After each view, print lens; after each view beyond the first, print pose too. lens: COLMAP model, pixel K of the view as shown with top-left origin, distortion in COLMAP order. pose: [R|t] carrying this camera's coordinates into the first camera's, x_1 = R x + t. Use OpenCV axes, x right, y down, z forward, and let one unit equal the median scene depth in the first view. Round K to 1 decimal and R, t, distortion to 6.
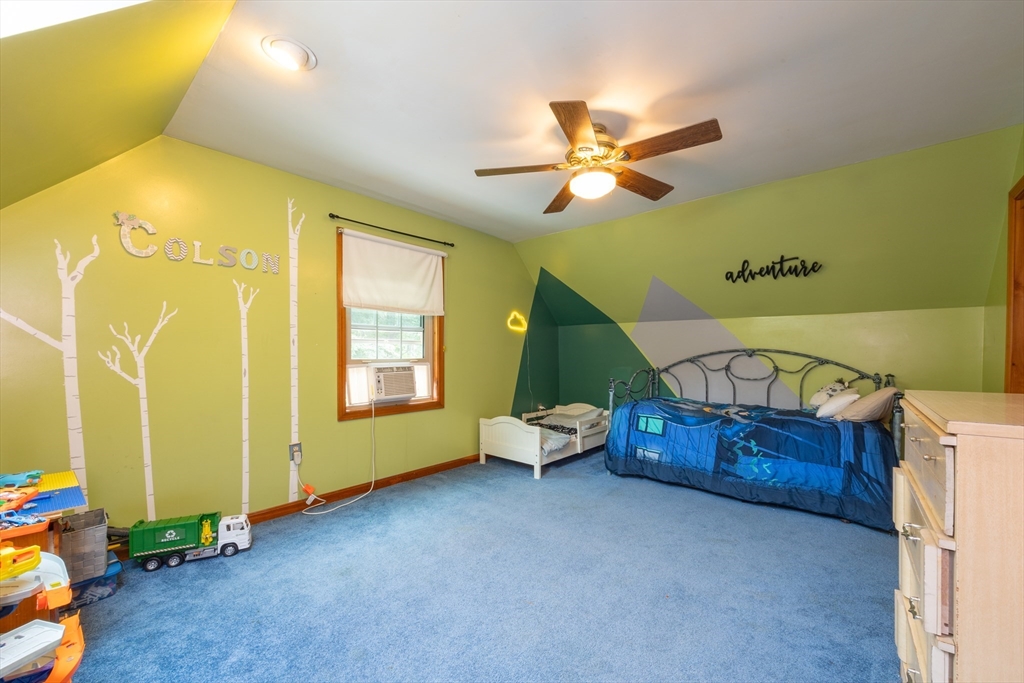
lens RADIAL K [[395.1, 0, 520.3], [0, 395.1, 345.9], [0, 0, 1]] dist [-0.002100, -0.001015]
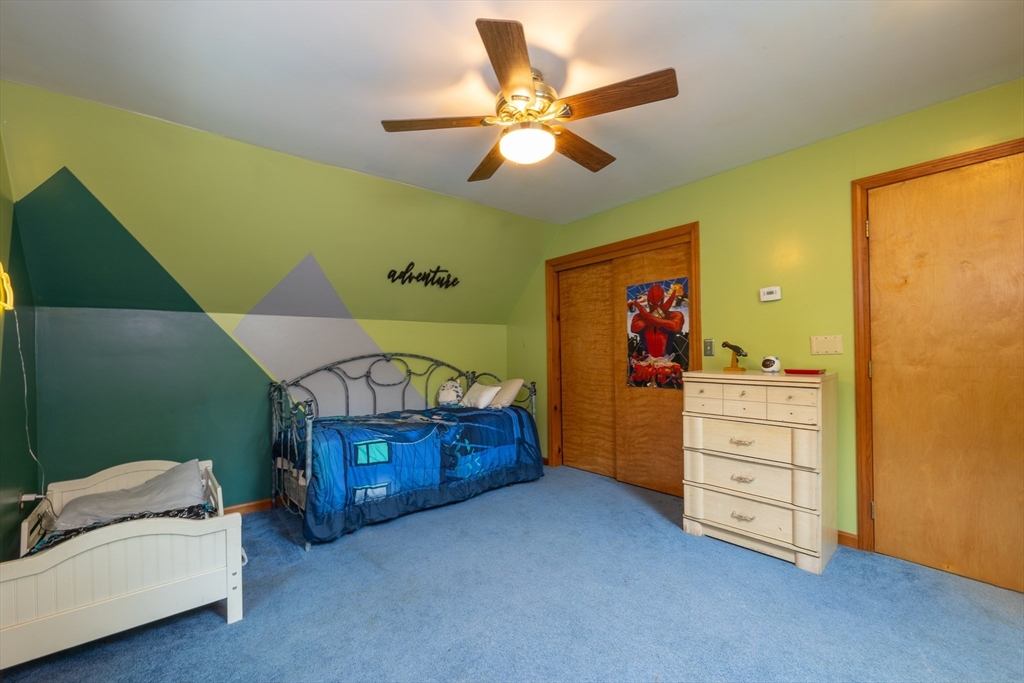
lens RADIAL K [[421.9, 0, 519.2], [0, 421.9, 349.1], [0, 0, 1]] dist [-0.003266, 0.000245]
pose [[0.158934, 0.007547, 0.987260, -0.416623], [0.004488, 0.999955, -0.008367, 0.008051], [-0.987279, 0.005760, 0.158893, 0.574833]]
